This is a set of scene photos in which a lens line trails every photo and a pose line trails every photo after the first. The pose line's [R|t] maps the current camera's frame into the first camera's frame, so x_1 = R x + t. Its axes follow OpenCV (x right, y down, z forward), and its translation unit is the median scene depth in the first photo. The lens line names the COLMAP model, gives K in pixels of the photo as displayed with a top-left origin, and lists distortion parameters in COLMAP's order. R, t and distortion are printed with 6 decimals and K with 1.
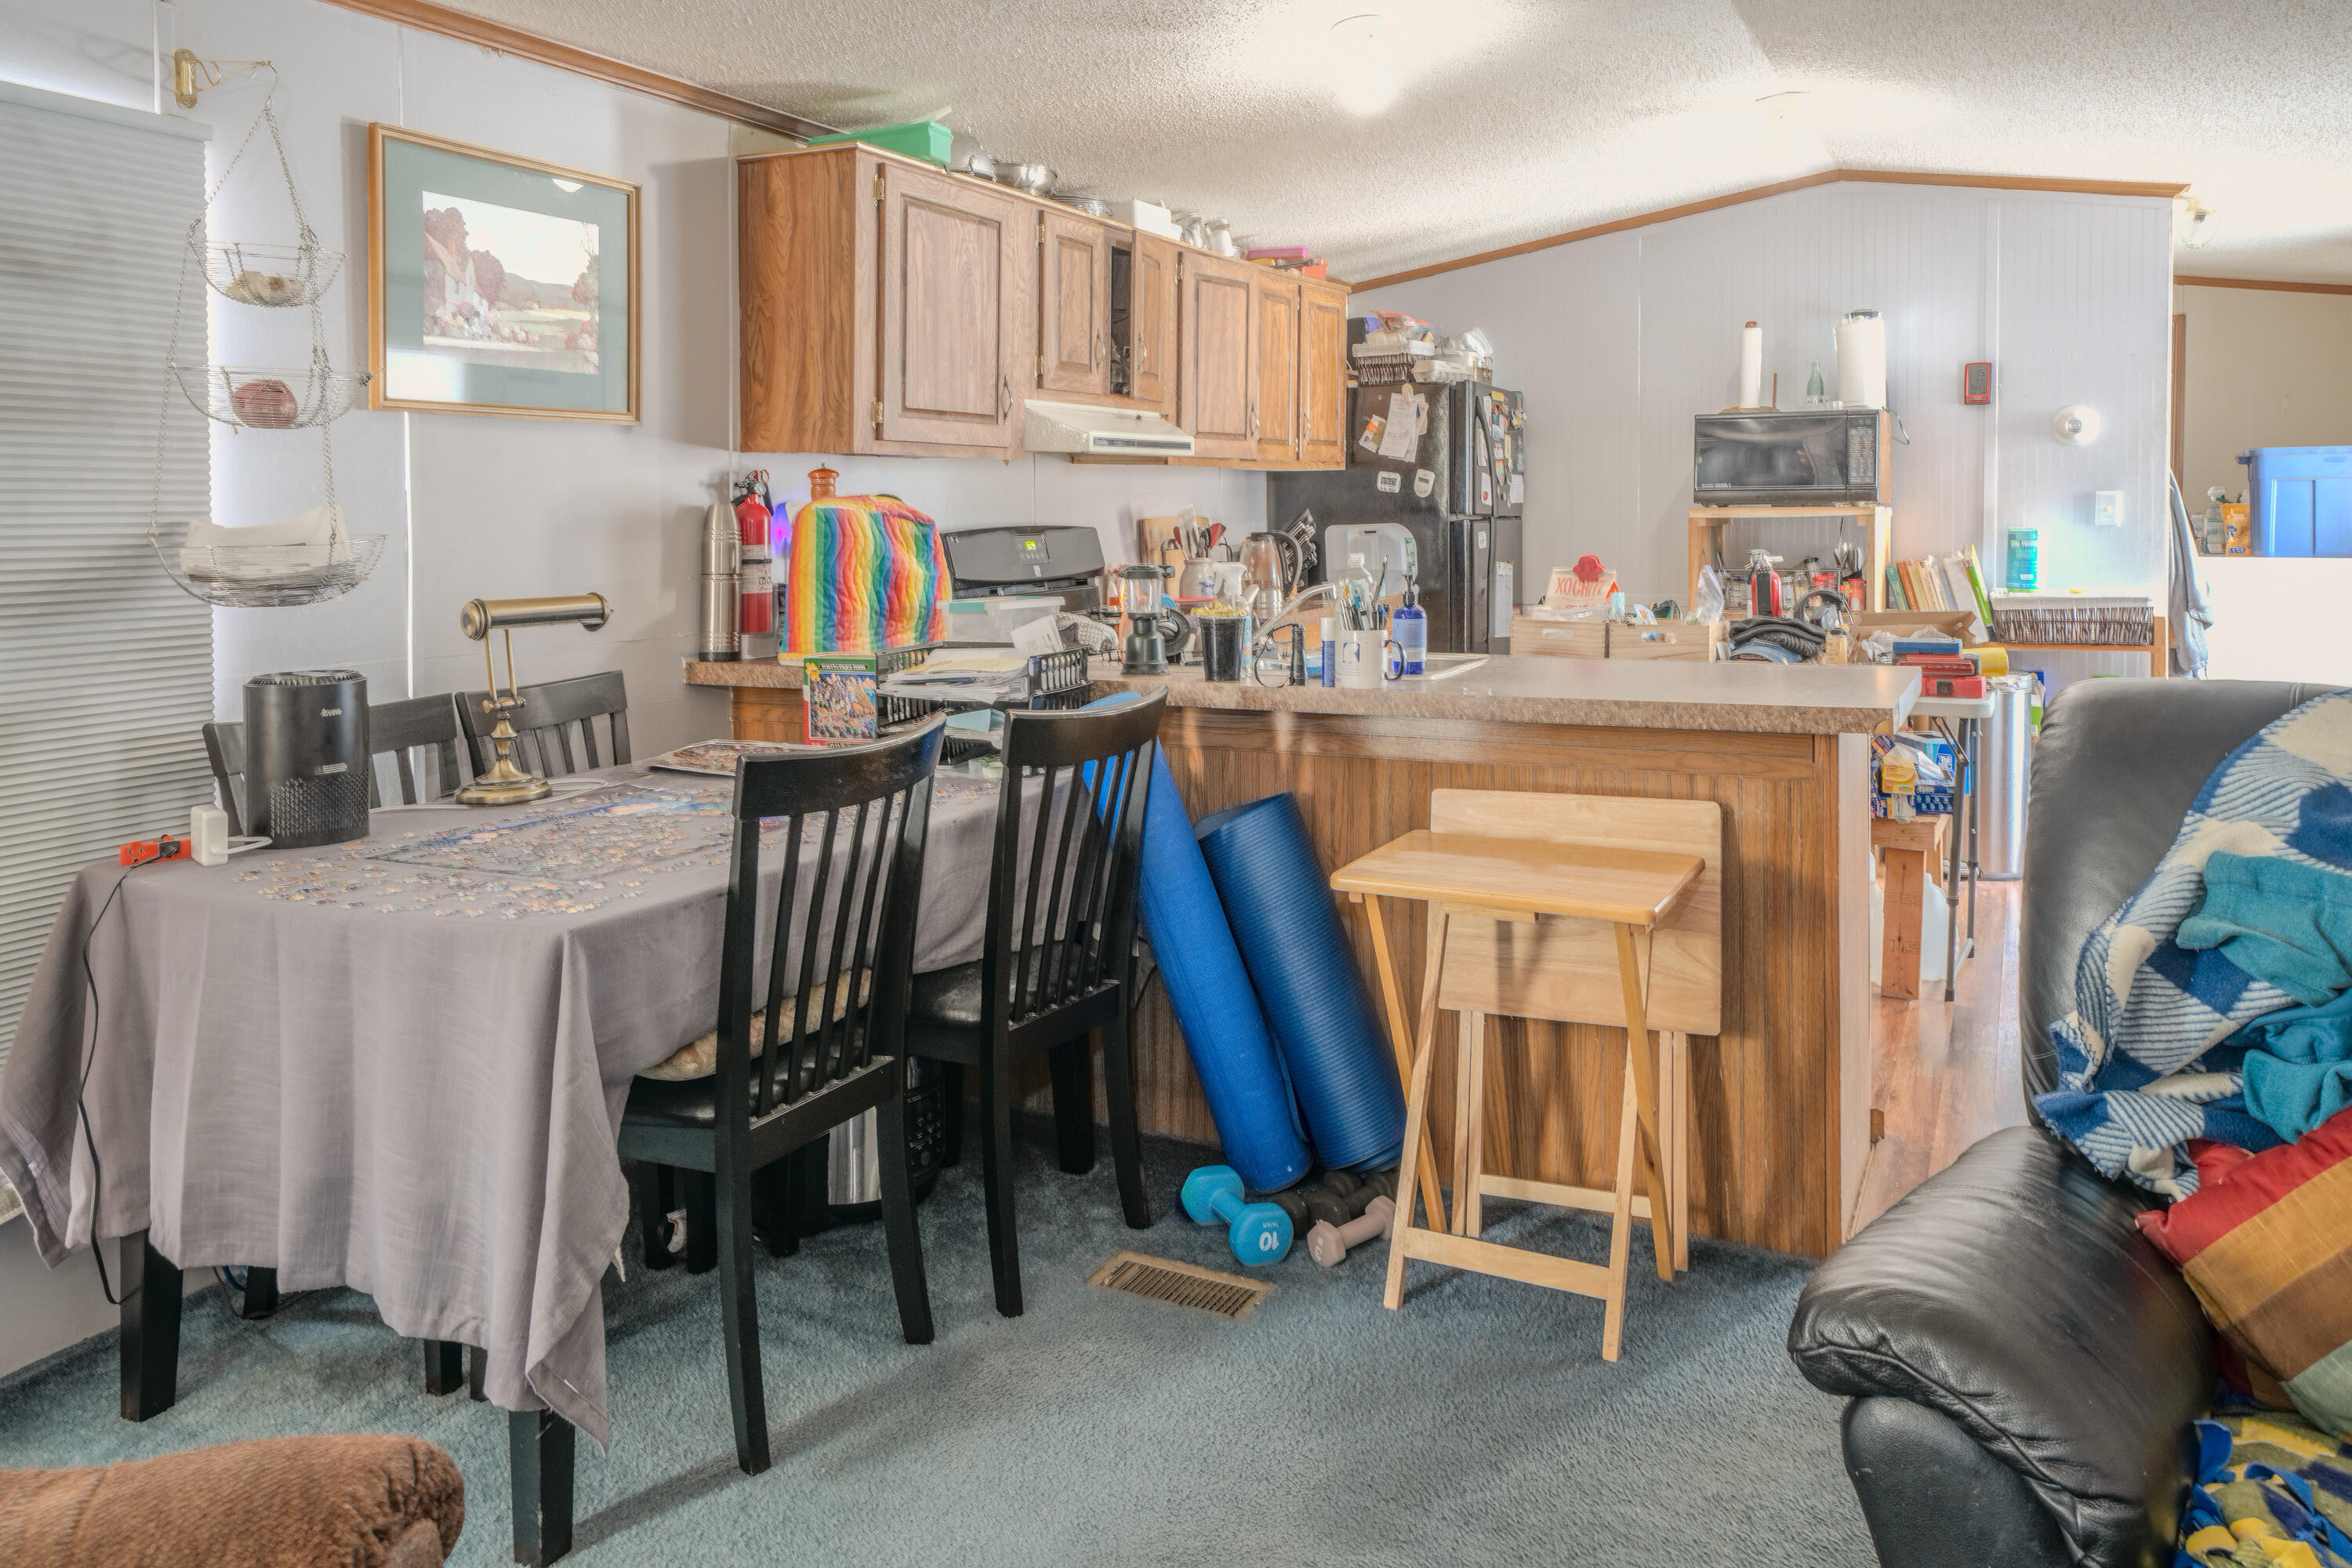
lens RADIAL K [[1620.3, 0, 1216.5], [0, 1620.3, 554.3], [0, 0, 1]] dist [0.054167, 0.000162]
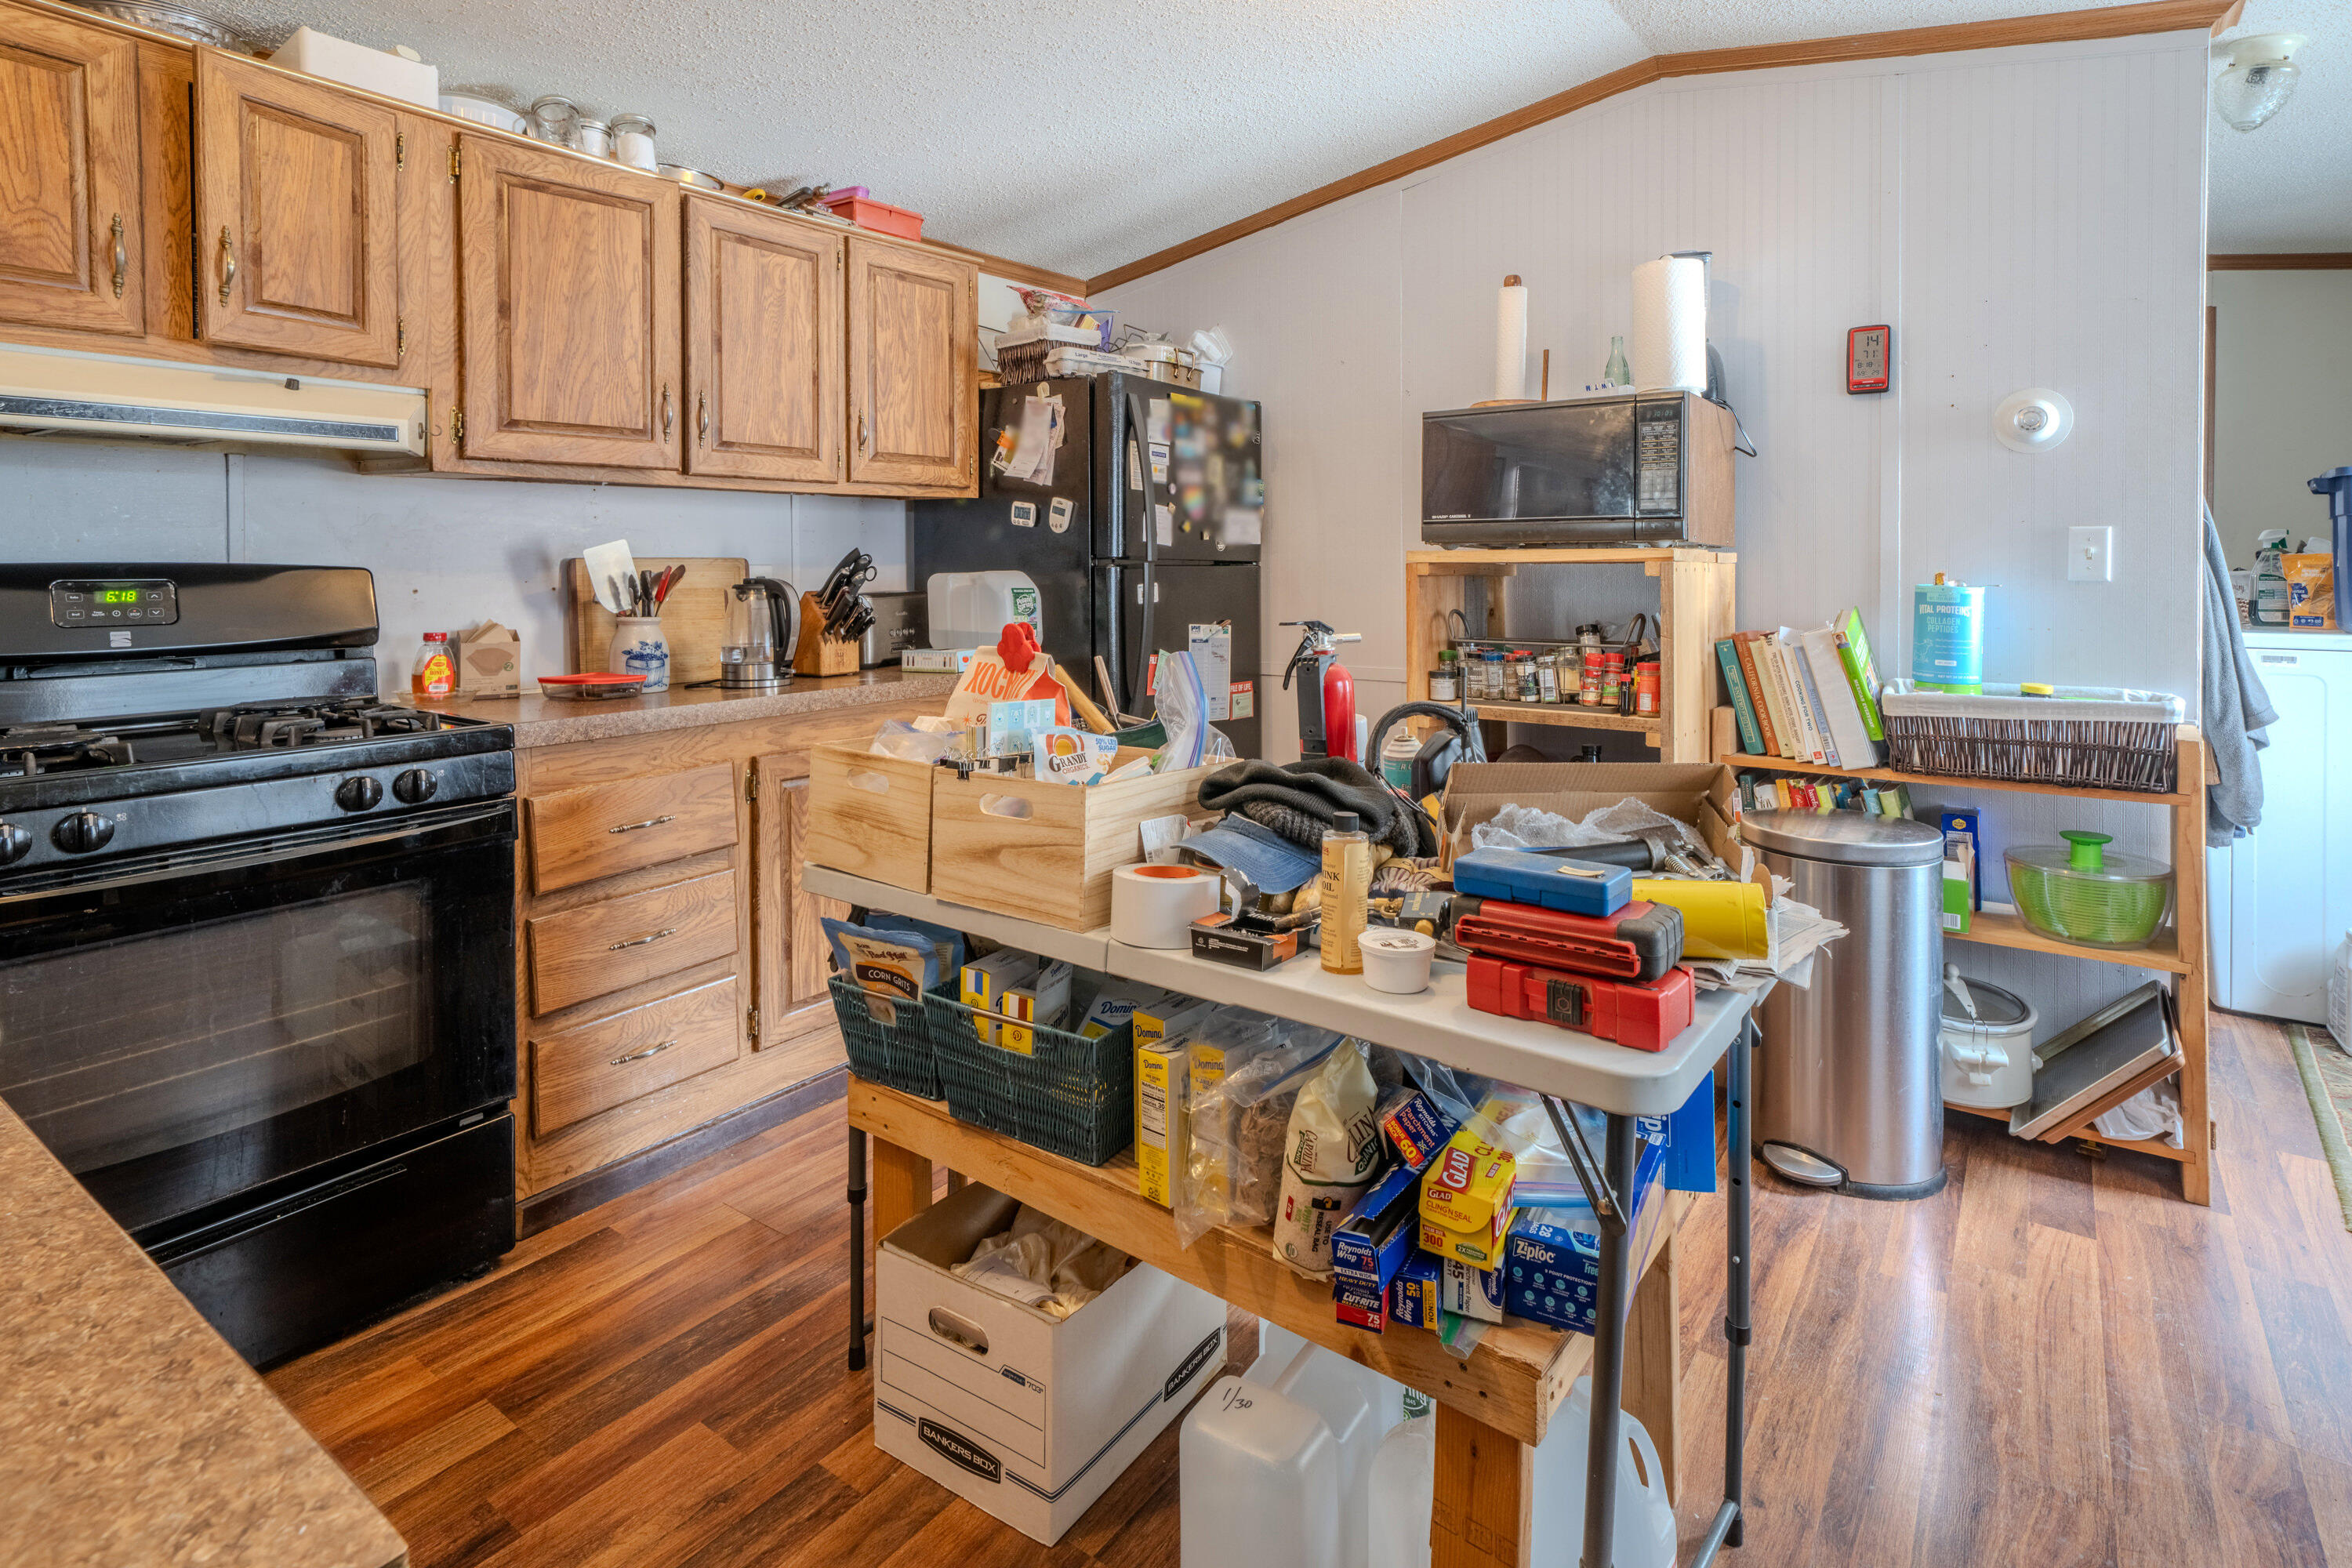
lens RADIAL K [[1188.1, 0, 1179.2], [0, 1188.1, 576.2], [0, 0, 1]] dist [0.017533, 0.001353]
pose [[0.985257, 0.007397, -0.170920, 0.285050], [-0.010644, 0.999780, -0.018088, -0.007517], [0.170748, 0.019641, 0.985119, 0.504849]]
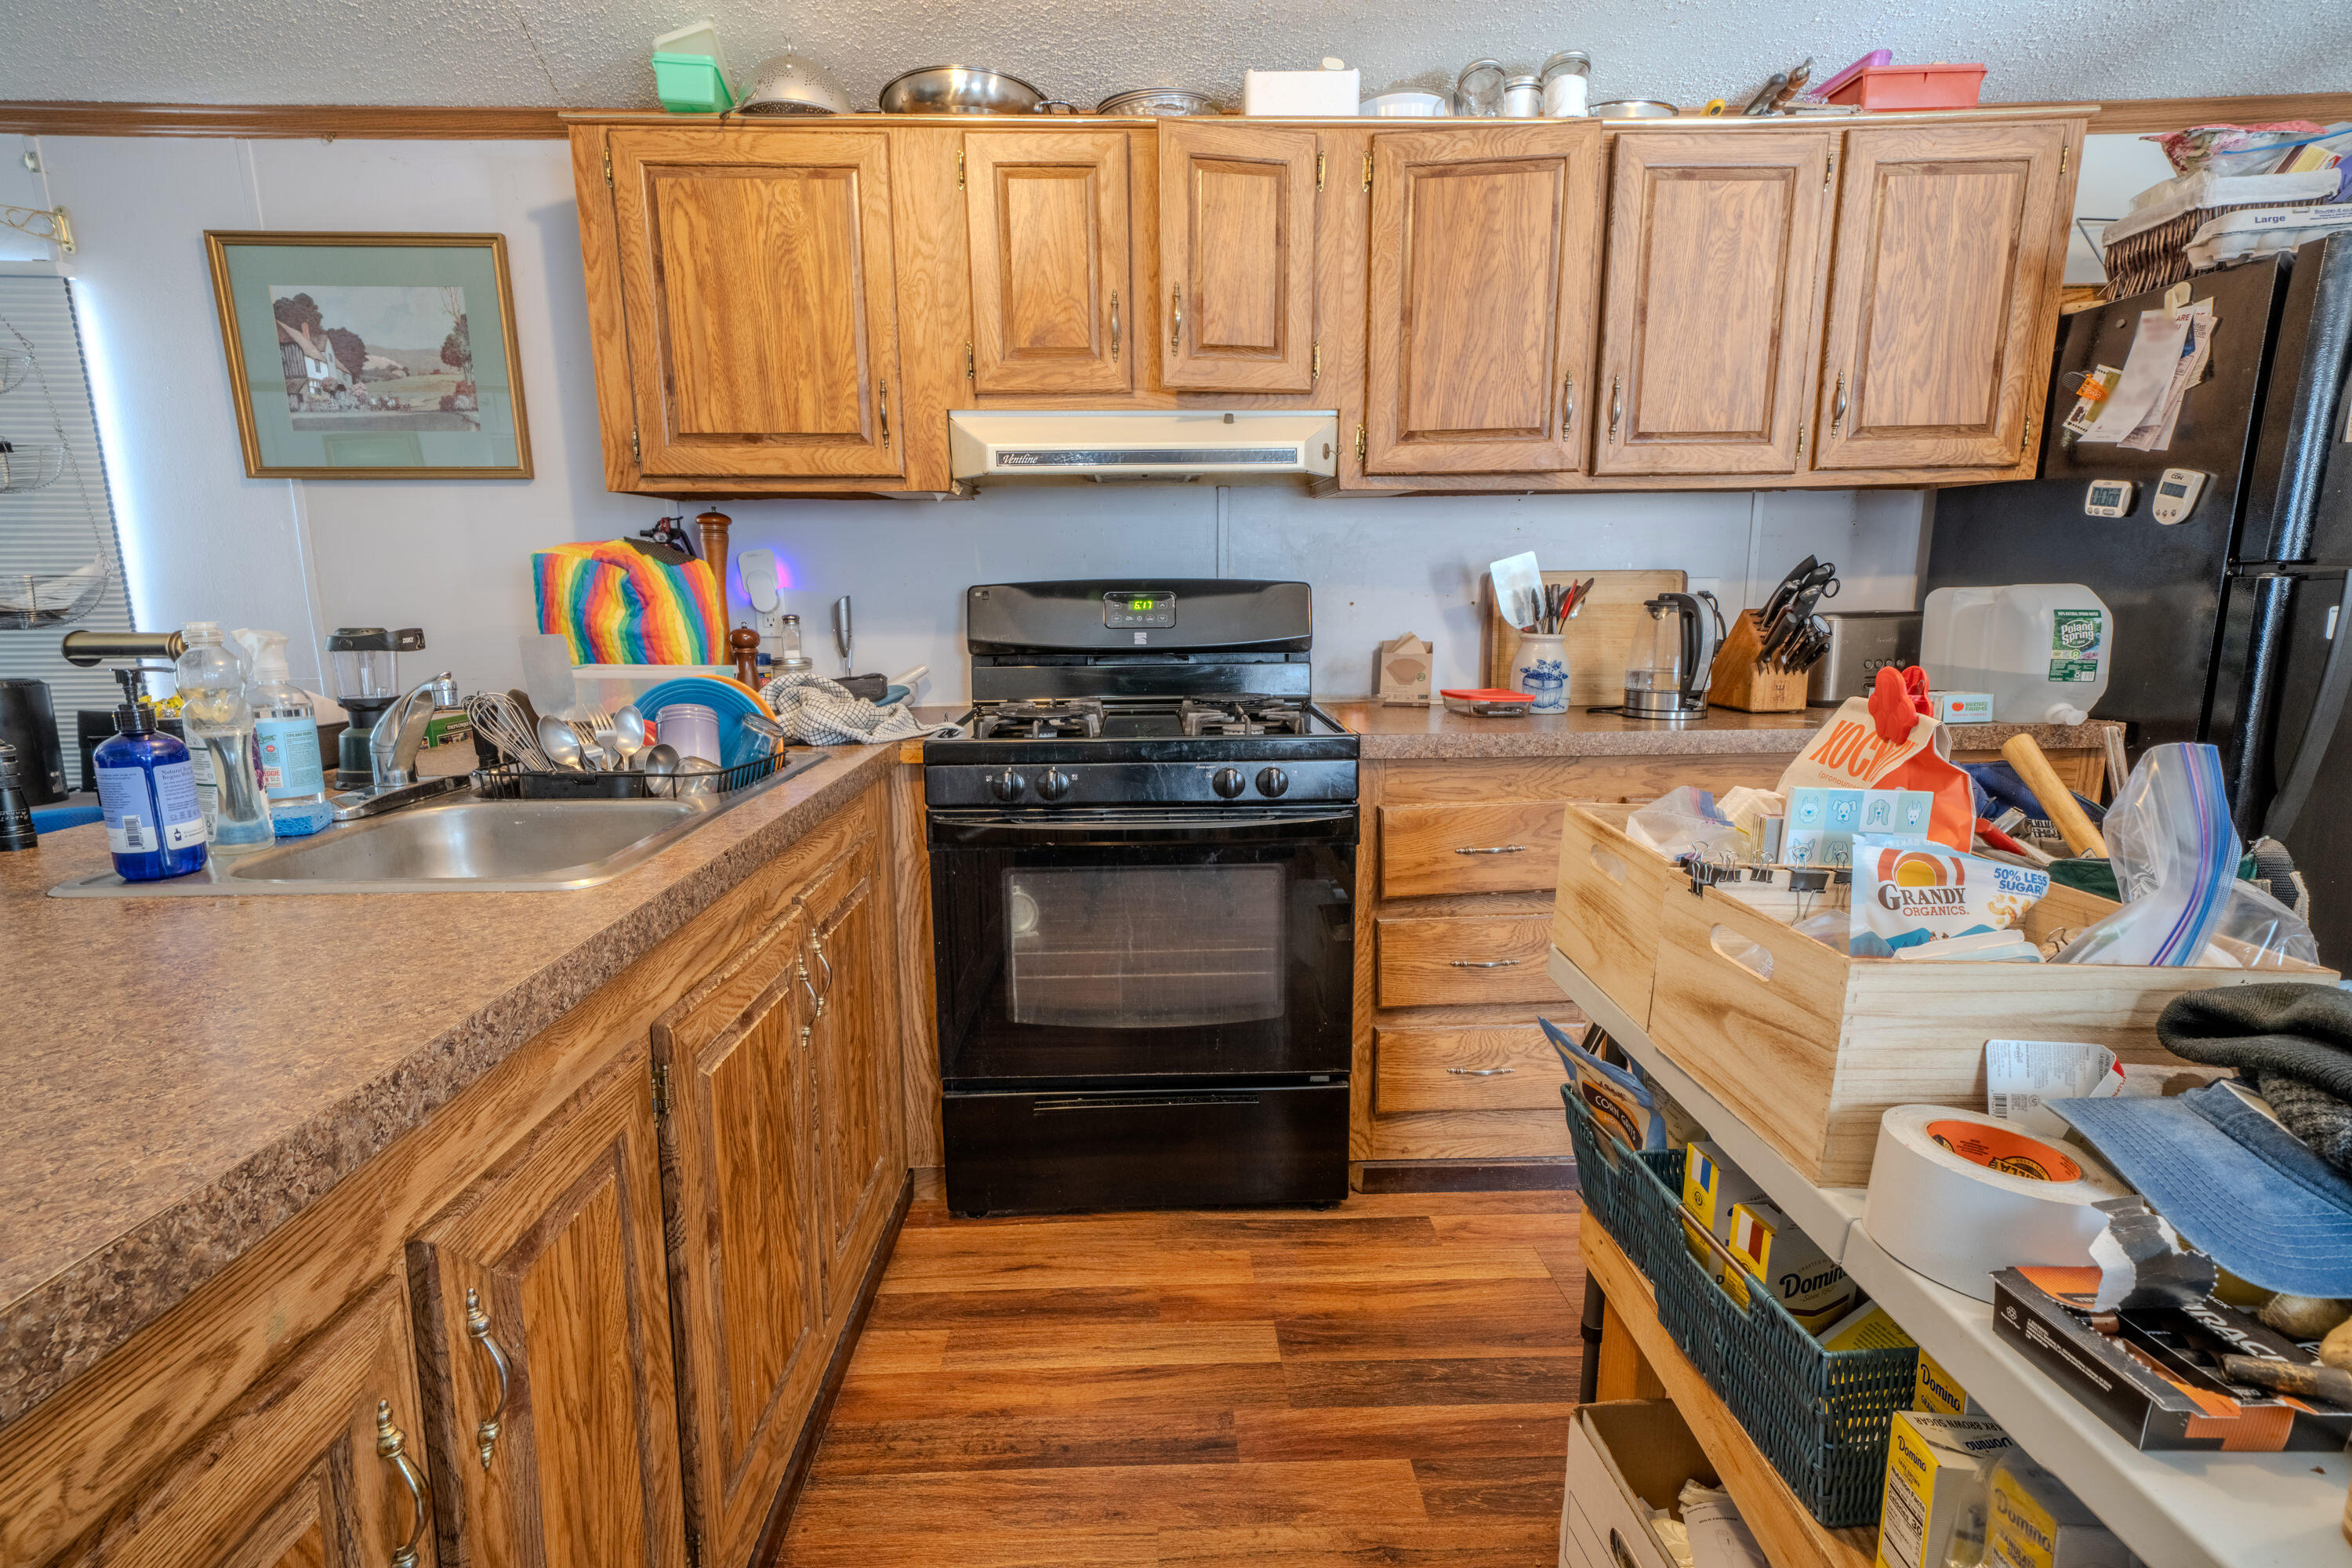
lens RADIAL K [[1101.9, 0, 1160.2], [0, 1101.9, 784.4], [0, 0, 1]] dist [0.007631, 0.003841]
pose [[0.468141, 0.163946, -0.868312, 0.298031], [-0.024283, 0.984654, 0.172820, -0.010227], [0.883320, -0.059818, 0.464938, 0.609375]]
